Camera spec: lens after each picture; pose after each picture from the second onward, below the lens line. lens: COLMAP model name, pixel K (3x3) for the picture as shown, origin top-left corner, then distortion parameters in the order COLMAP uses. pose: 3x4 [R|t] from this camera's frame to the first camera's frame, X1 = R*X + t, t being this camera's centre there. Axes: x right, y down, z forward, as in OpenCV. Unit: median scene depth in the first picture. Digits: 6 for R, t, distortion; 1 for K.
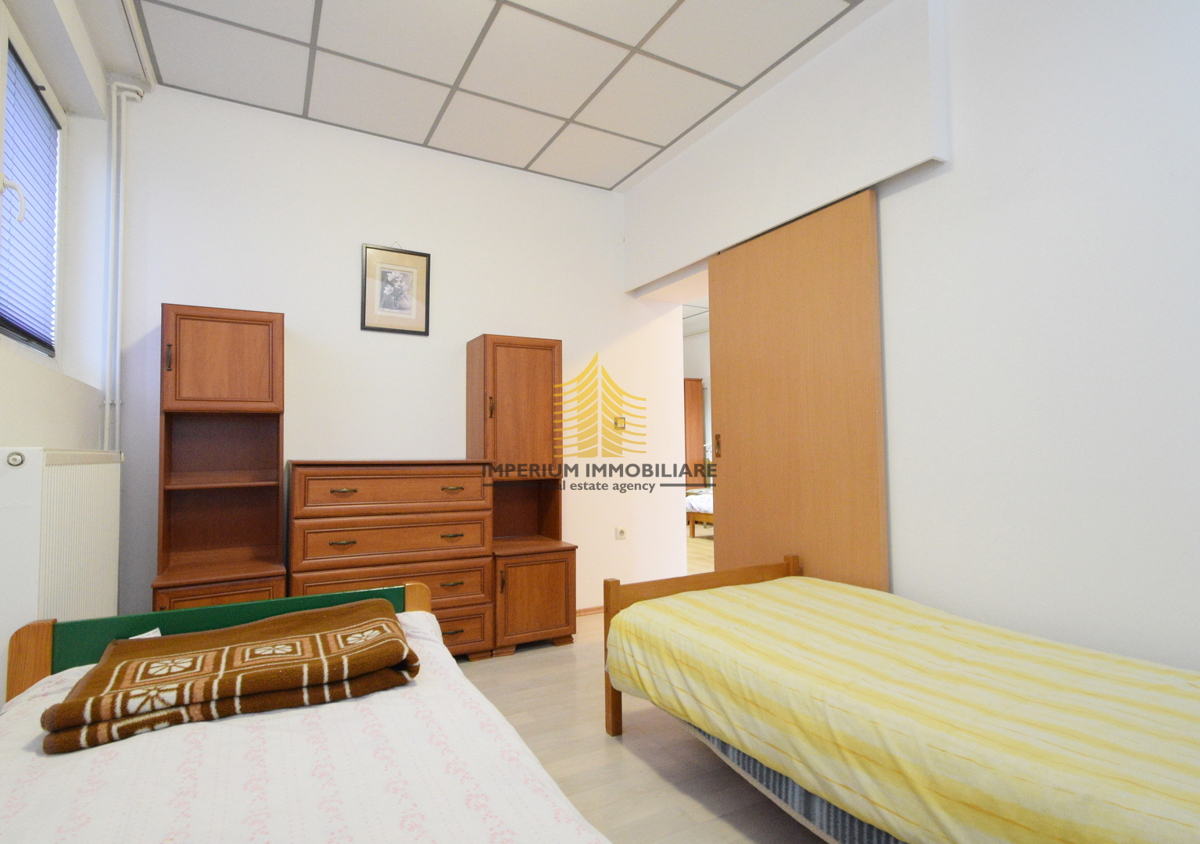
lens RADIAL K [[616.7, 0, 600.0], [0, 616.7, 422.0], [0, 0, 1]] dist [-0.000320, -0.000029]
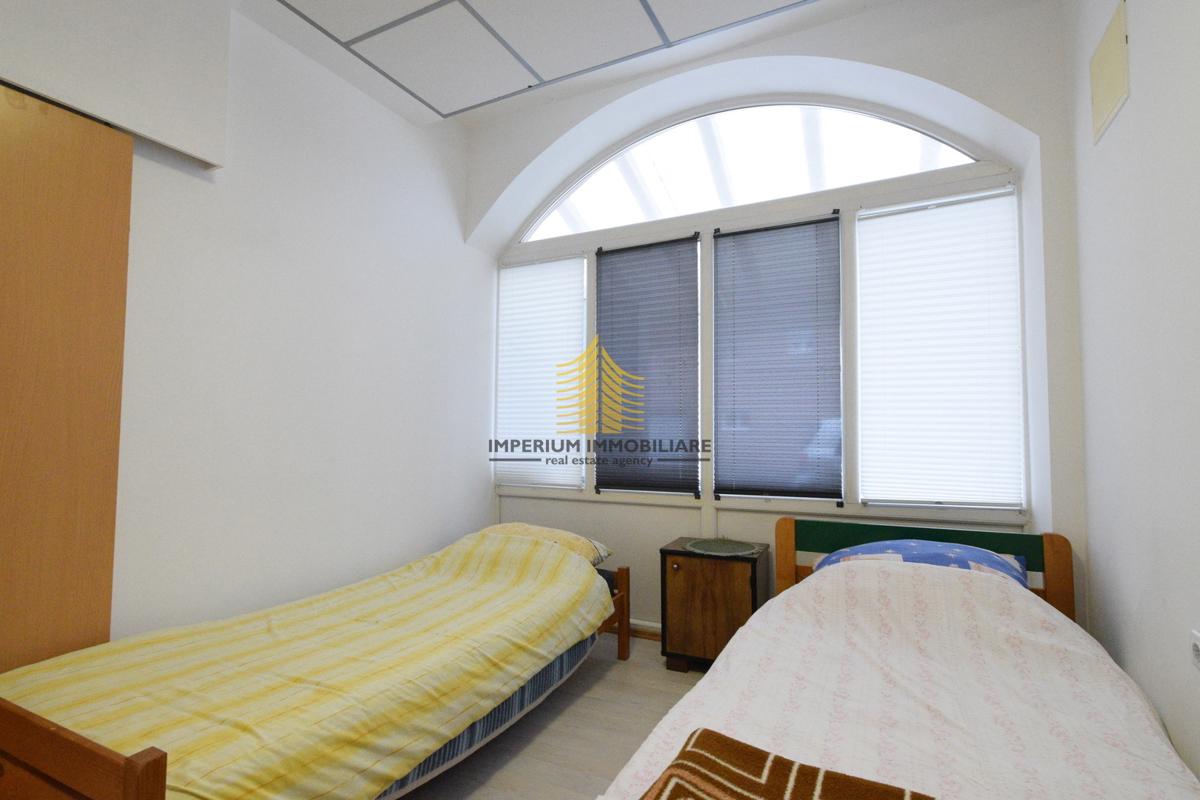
lens RADIAL K [[569.1, 0, 599.5], [0, 569.1, 405.0], [0, 0, 1]] dist [0.003061, 0.000282]
pose [[-0.562428, 0.053166, 0.825135, -0.789159], [-0.035838, 0.995425, -0.088566, 0.021392], [-0.826069, -0.079383, -0.557950, 1.403269]]
